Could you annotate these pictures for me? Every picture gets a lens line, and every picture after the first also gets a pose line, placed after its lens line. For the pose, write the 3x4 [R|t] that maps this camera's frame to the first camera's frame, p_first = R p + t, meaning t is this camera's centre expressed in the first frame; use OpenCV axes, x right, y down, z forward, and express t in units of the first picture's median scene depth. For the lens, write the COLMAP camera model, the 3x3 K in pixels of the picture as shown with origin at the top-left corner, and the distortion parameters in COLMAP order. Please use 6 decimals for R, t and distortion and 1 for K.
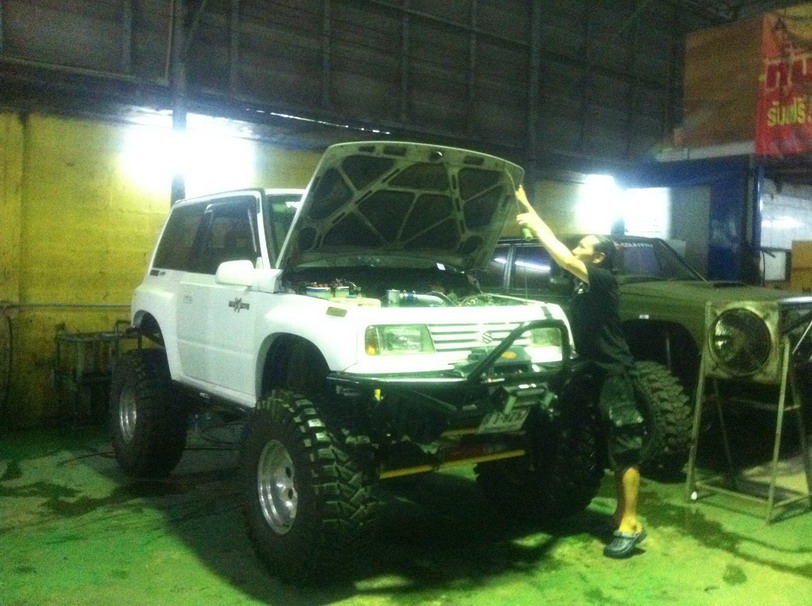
lens RADIAL K [[773.8, 0, 406.0], [0, 773.8, 303.0], [0, 0, 1]] dist [0.007780, -0.035734]
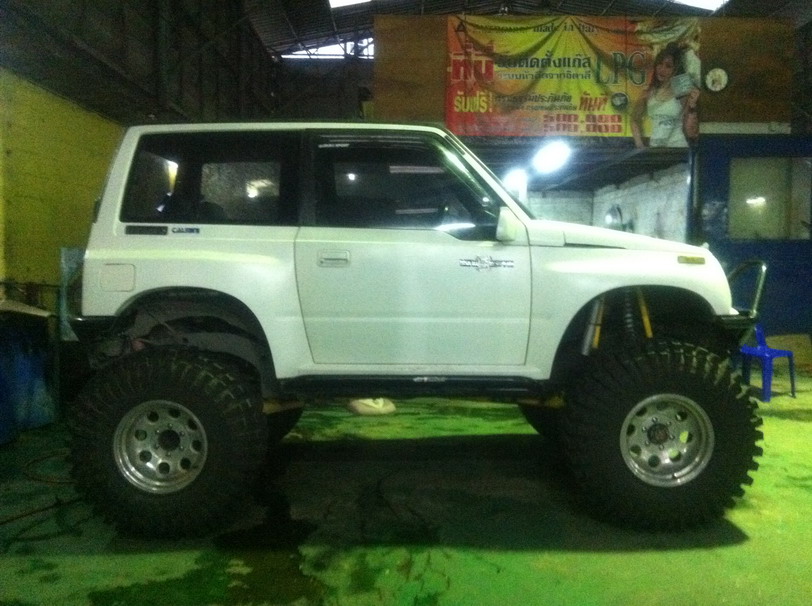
lens RADIAL K [[773.8, 0, 406.0], [0, 773.8, 303.0], [0, 0, 1]] dist [0.007780, -0.035734]
pose [[0.593616, -0.075554, 0.801194, -0.580160], [0.047267, 0.997138, 0.059010, -0.004782], [-0.803359, 0.002840, 0.595488, 0.350170]]
